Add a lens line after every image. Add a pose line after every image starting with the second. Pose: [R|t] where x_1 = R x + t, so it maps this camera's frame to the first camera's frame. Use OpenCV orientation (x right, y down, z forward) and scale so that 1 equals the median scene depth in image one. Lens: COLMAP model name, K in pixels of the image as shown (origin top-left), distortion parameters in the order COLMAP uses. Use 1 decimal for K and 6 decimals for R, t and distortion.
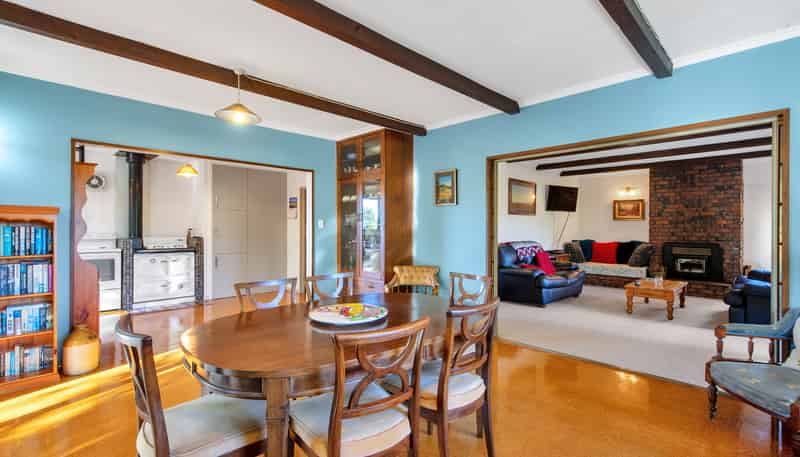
lens RADIAL K [[368.2, 0, 397.0], [0, 368.2, 230.1], [0, 0, 1]] dist [0.023983, -0.000067]
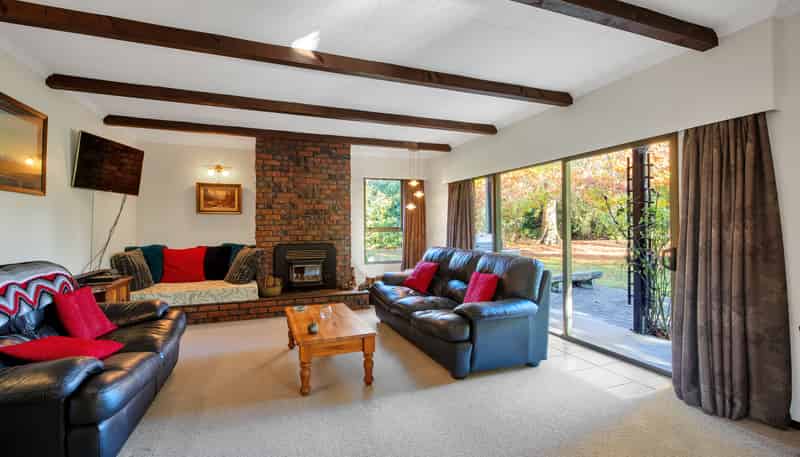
lens RADIAL K [[368.2, 0, 405.2], [0, 368.2, 221.6], [0, 0, 1]] dist [0.023983, -0.000067]
pose [[0.398255, 0.002712, 0.917271, 0.153798], [0.009509, 0.999930, -0.007085, -0.004491], [-0.917225, 0.011544, 0.398201, 0.474121]]
